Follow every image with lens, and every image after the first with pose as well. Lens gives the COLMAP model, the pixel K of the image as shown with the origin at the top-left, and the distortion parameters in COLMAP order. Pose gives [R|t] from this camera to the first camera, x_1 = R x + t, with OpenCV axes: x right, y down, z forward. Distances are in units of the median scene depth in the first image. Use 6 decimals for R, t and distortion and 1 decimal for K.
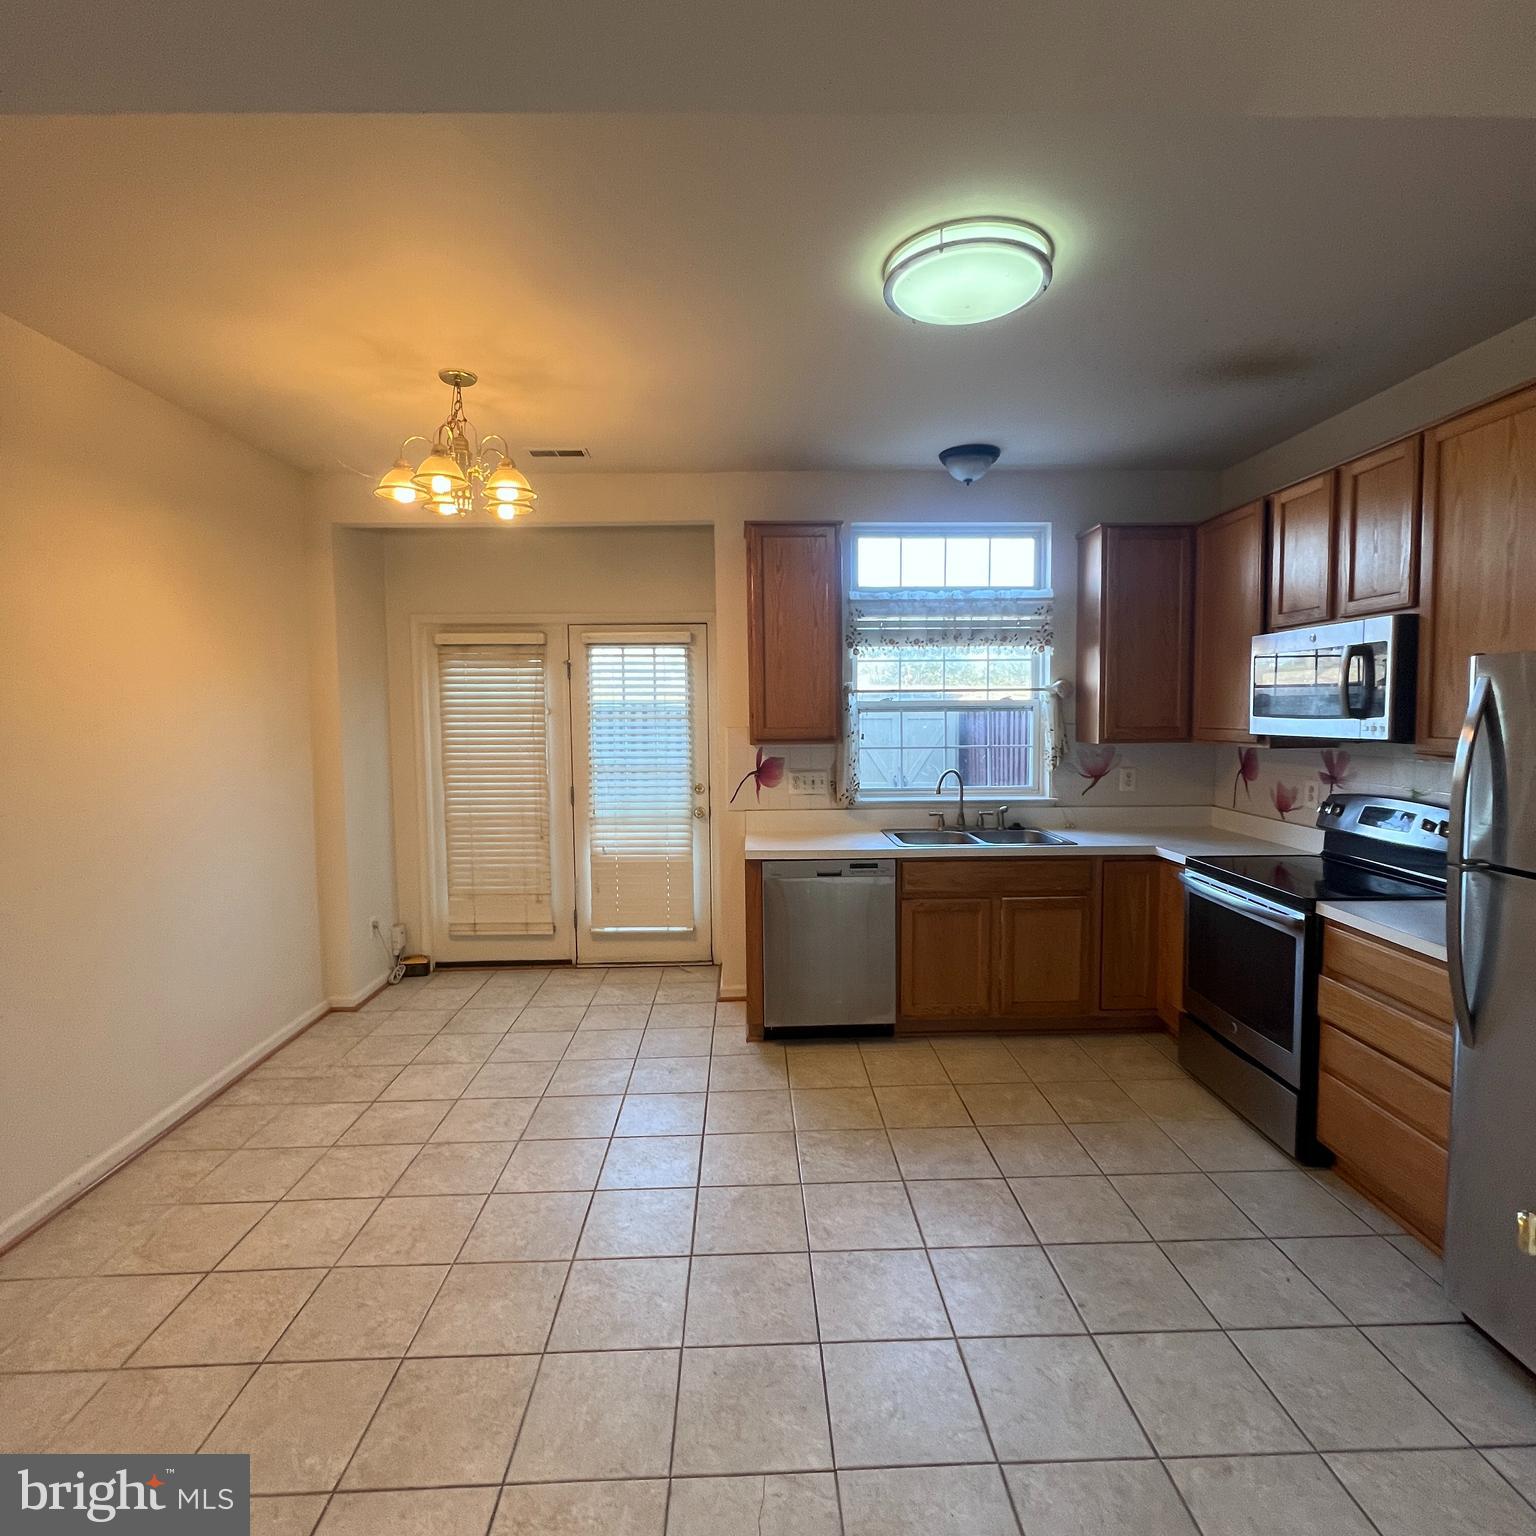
lens RADIAL K [[814.5, 0, 770.2], [0, 814.5, 762.3], [0, 0, 1]] dist [-0.002019, -0.000041]
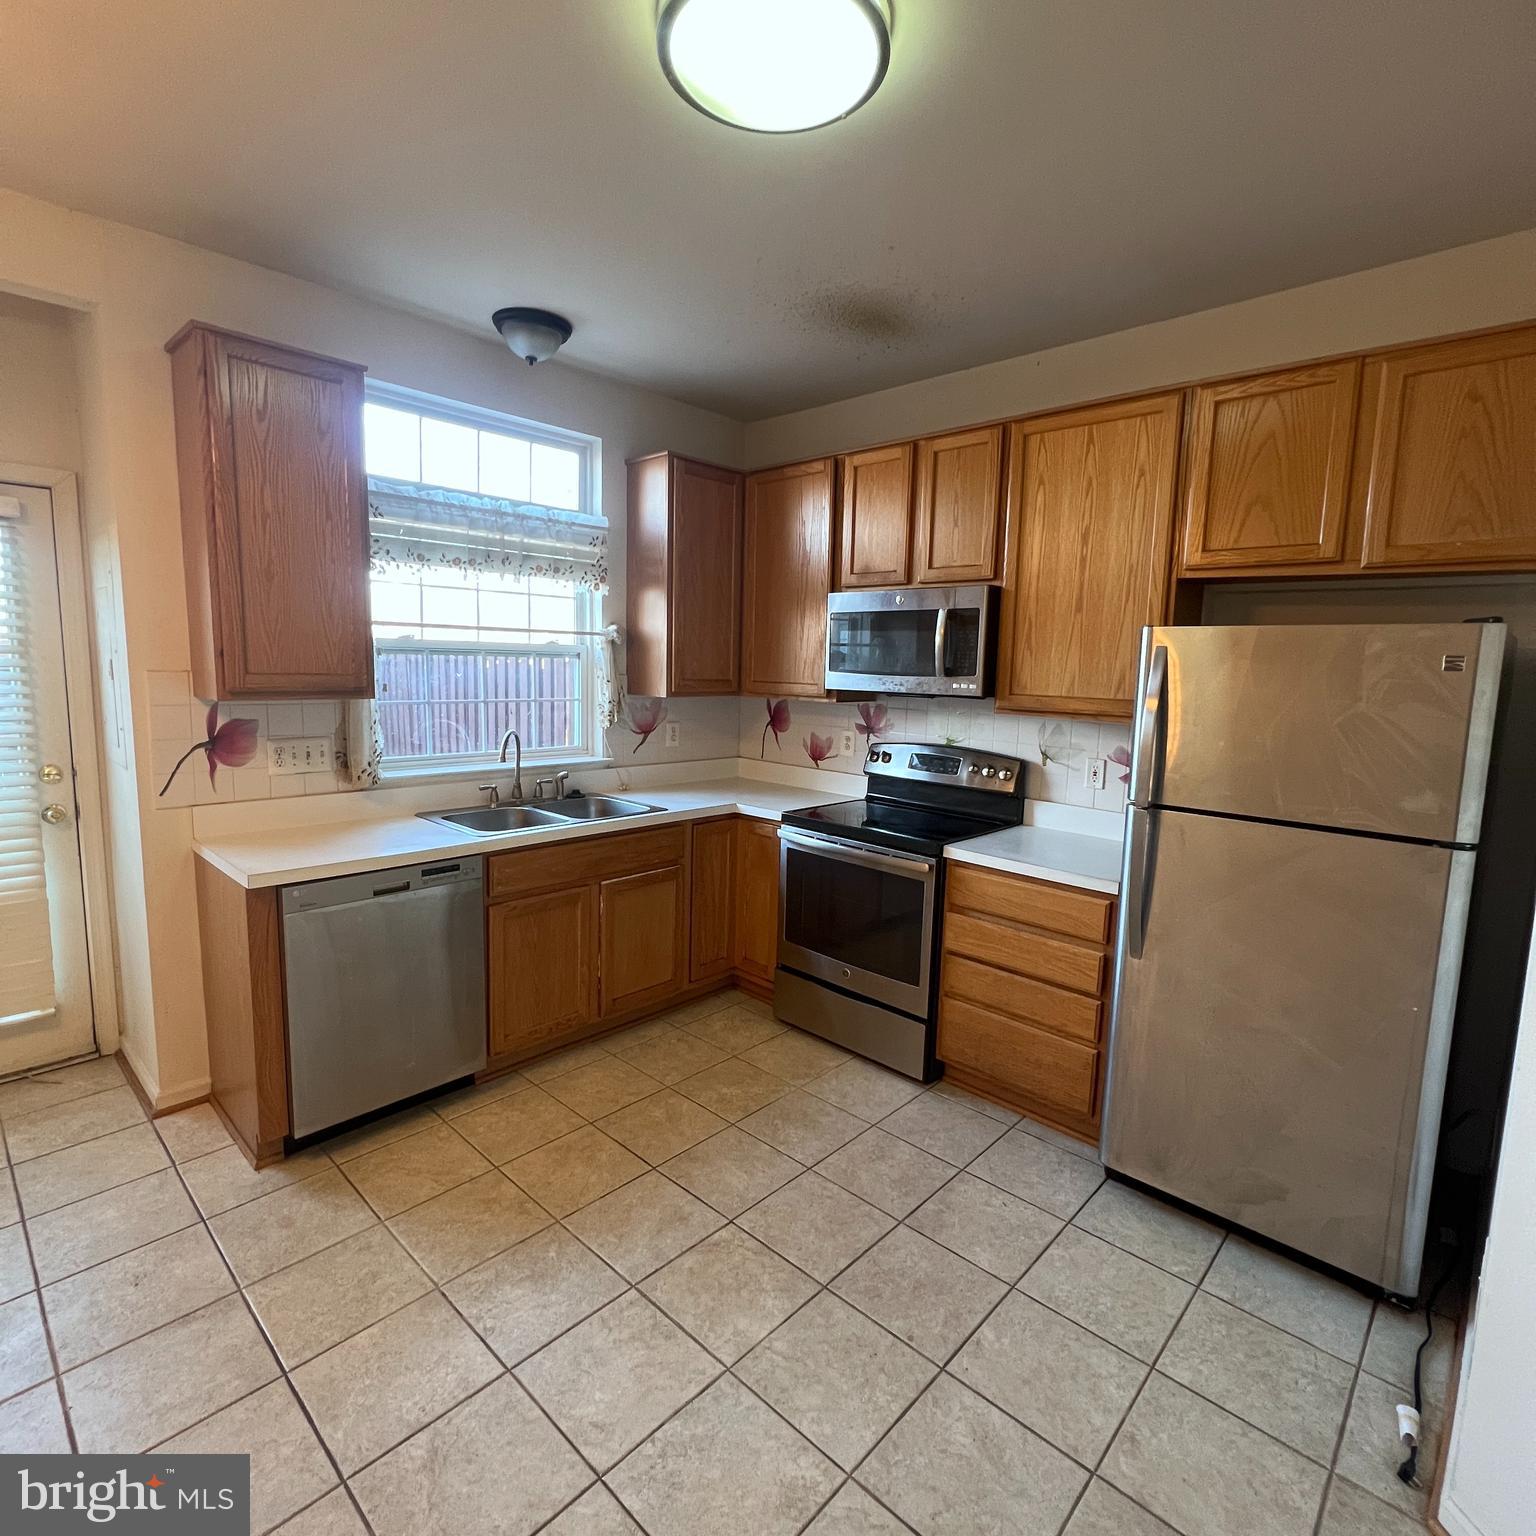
lens RADIAL K [[814.5, 0, 768.6], [0, 814.5, 763.6], [0, 0, 1]] dist [-0.002019, -0.000041]
pose [[0.703845, -0.061142, 0.707718, -0.181115], [0.012670, 0.997211, 0.073553, -0.015289], [-0.710241, -0.042803, 0.702656, 0.291342]]
